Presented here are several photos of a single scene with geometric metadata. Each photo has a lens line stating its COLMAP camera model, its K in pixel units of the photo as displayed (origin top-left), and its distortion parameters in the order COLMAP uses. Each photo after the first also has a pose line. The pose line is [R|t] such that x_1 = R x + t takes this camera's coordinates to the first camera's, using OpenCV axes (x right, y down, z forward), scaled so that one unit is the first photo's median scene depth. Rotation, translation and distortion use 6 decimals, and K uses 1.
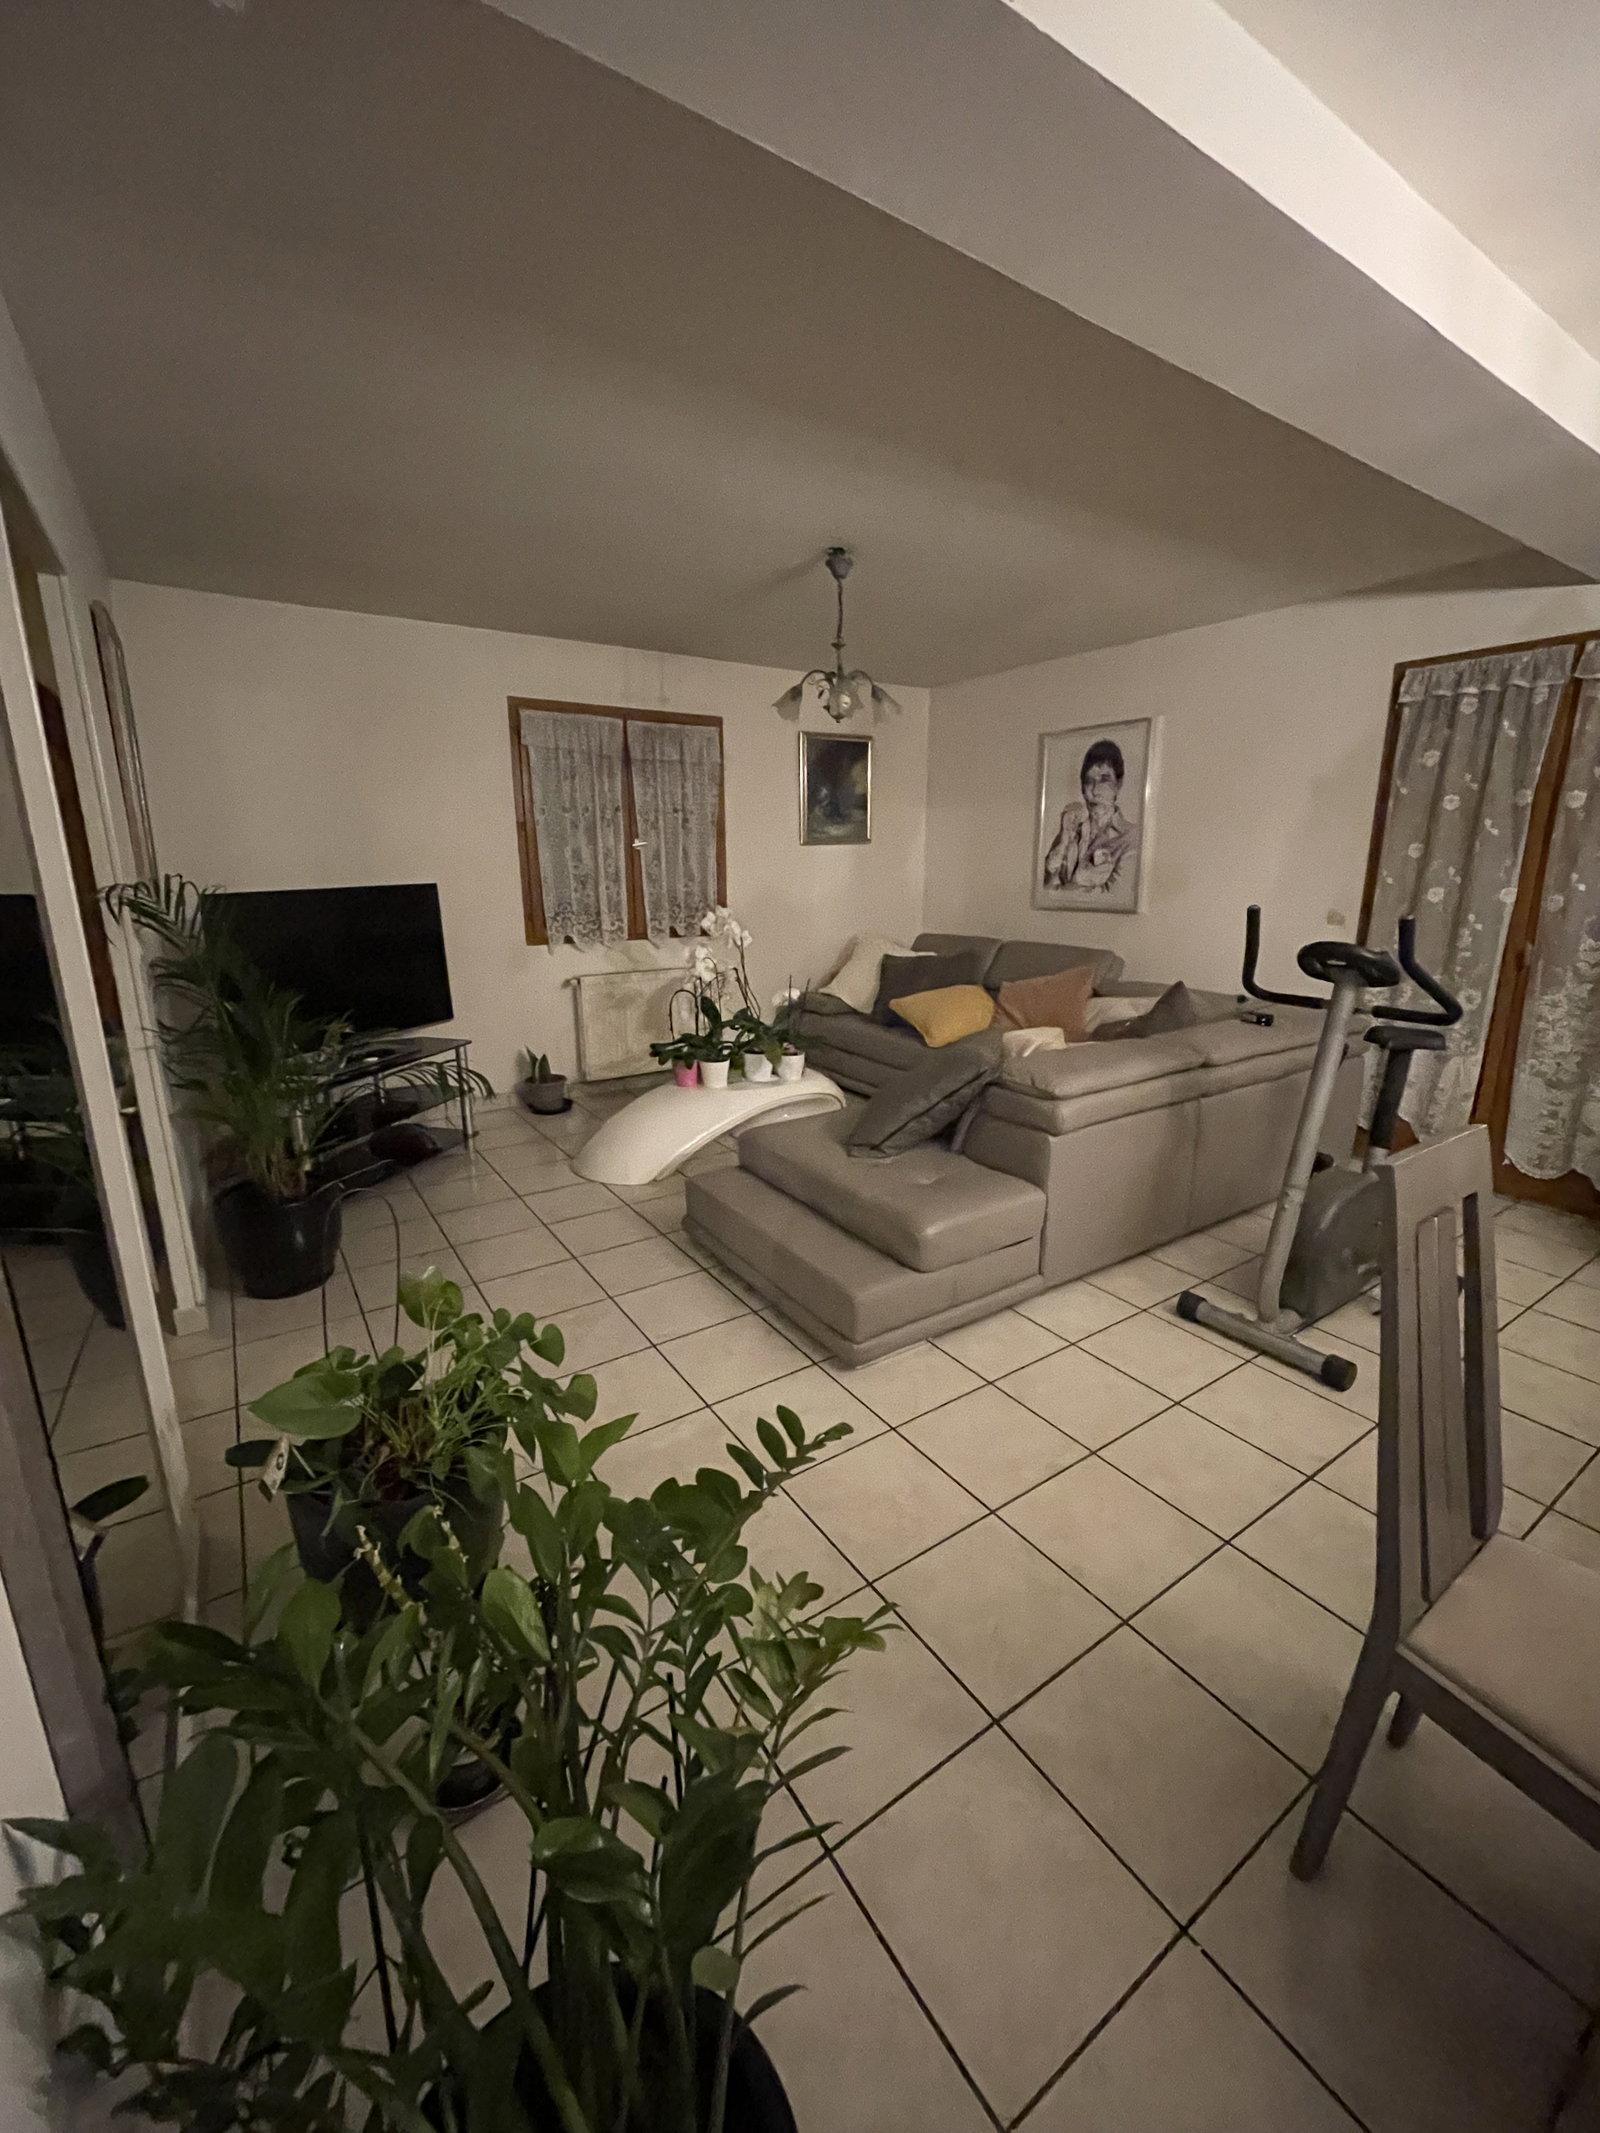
lens RADIAL K [[848.8, 0, 794.9], [0, 848.8, 1069.1], [0, 0, 1]] dist [0.000313, 0.000396]
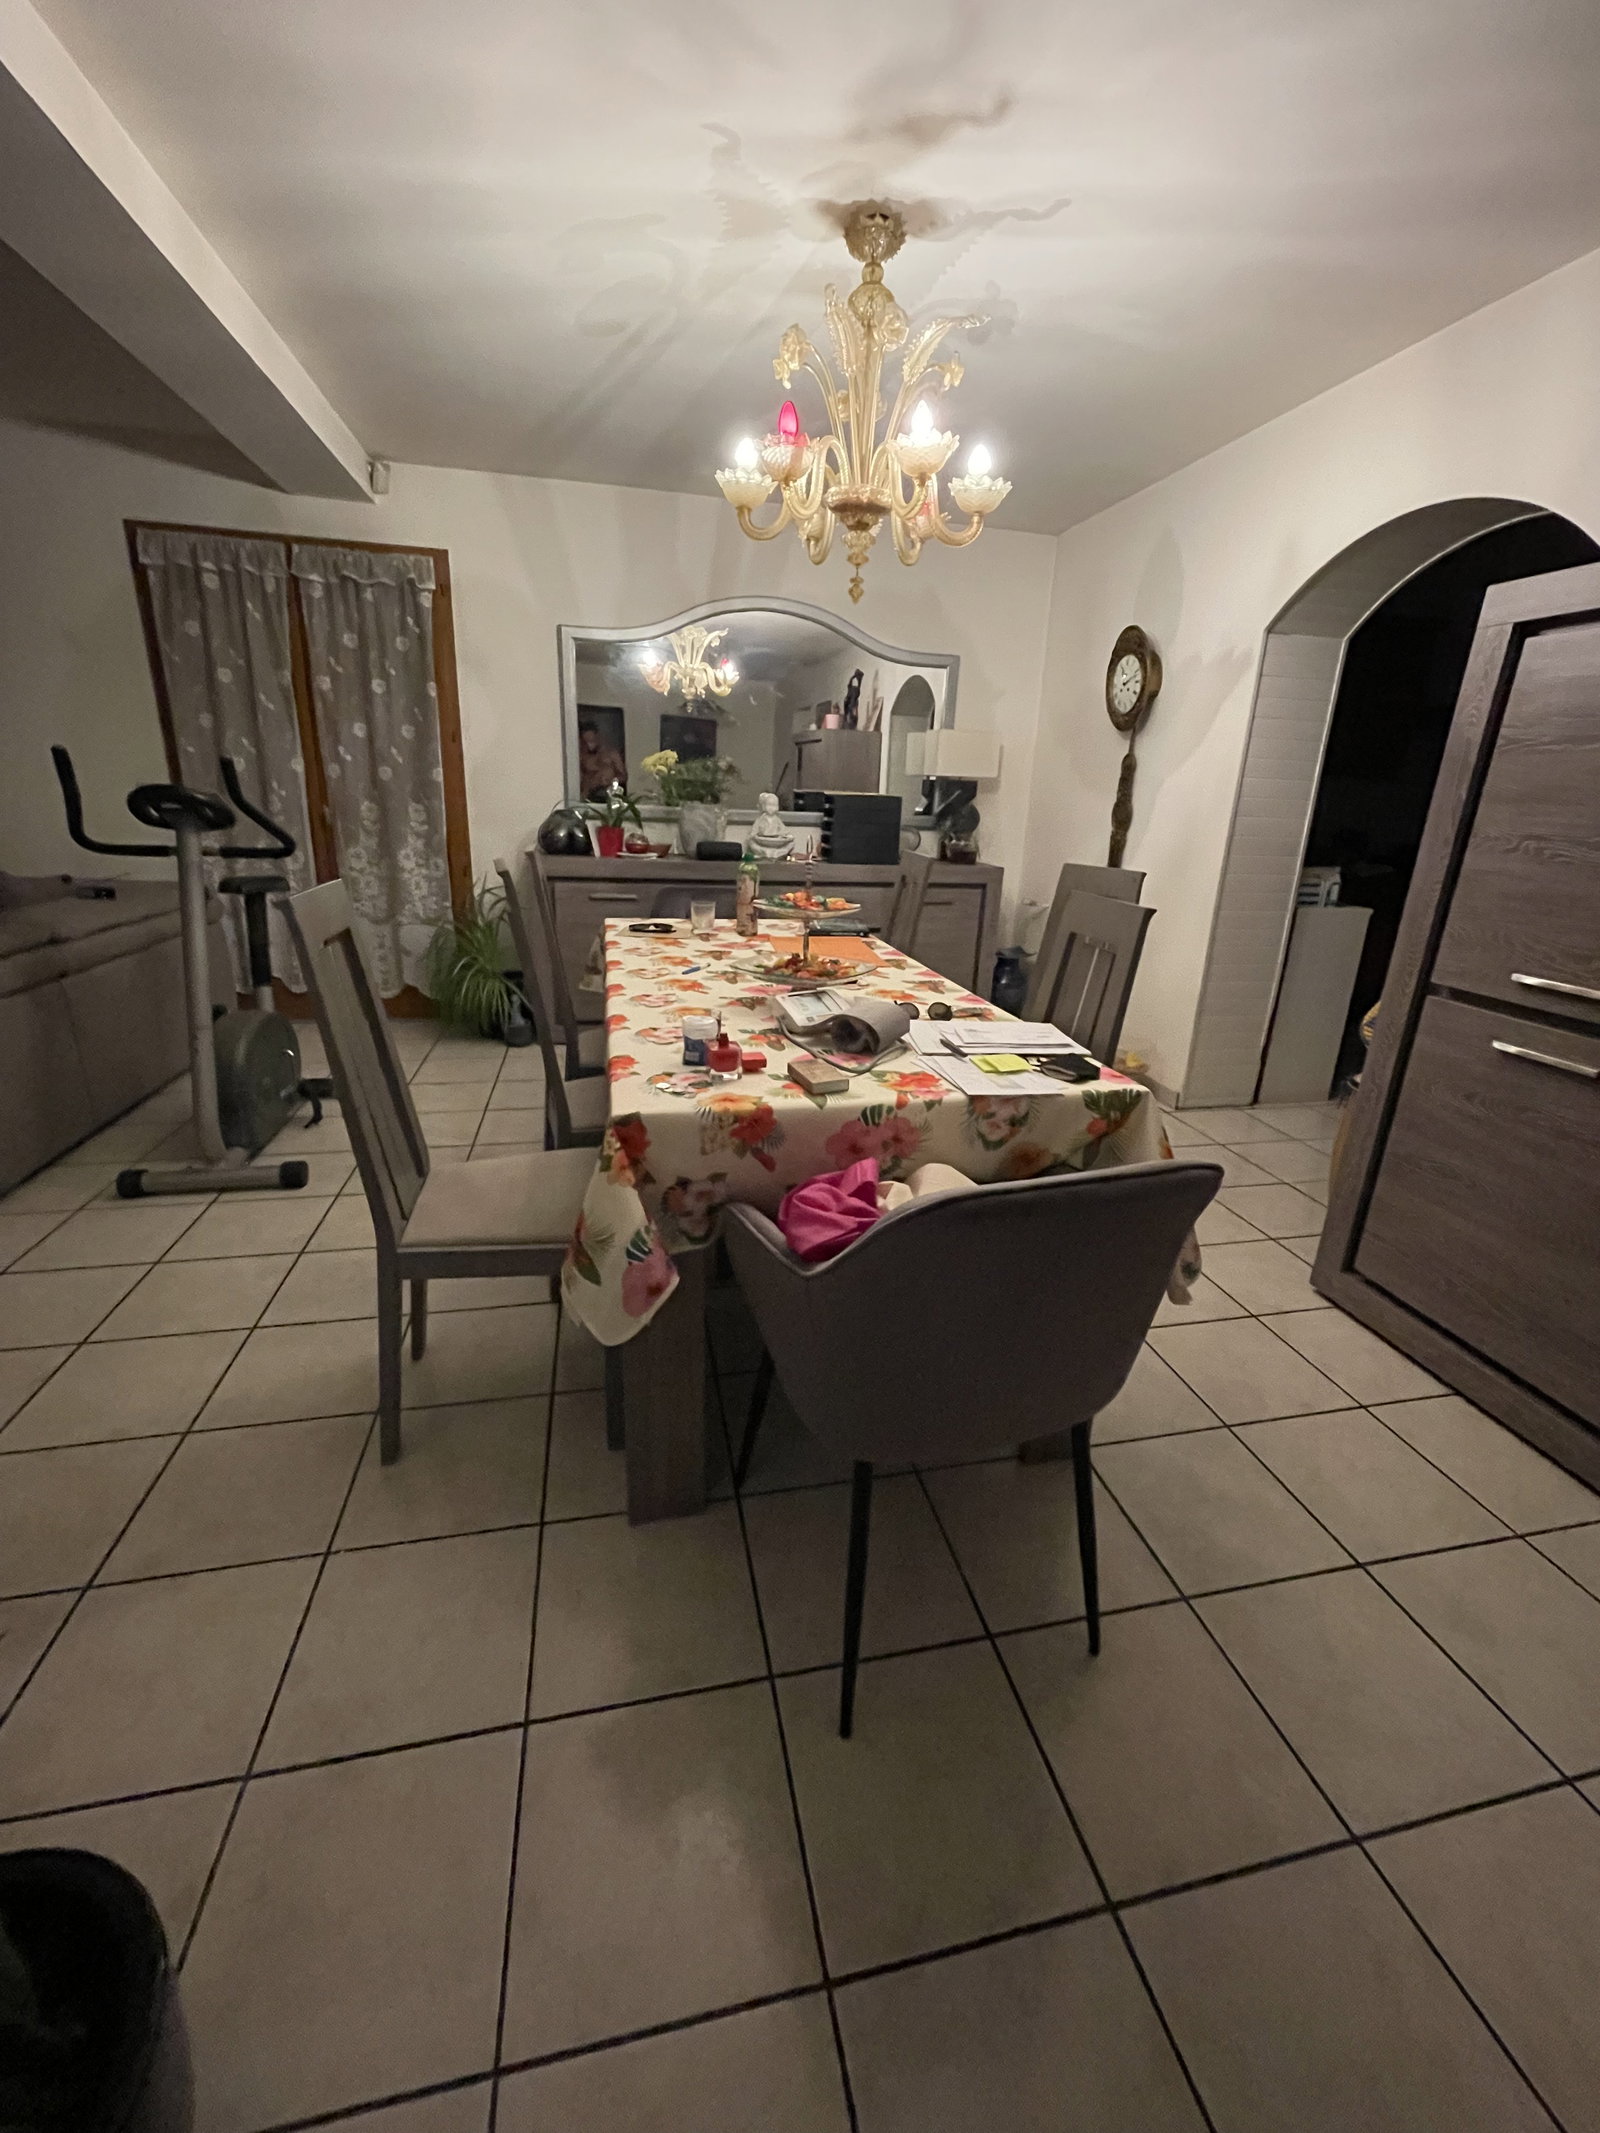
lens RADIAL K [[848.8, 0, 806.5], [0, 848.8, 1065.6], [0, 0, 1]] dist [0.000313, 0.000396]
pose [[0.350864, -0.263106, 0.898704, -0.081676], [0.176238, 0.961120, 0.212574, 0.077540], [-0.919693, 0.083801, 0.383592, -0.062478]]
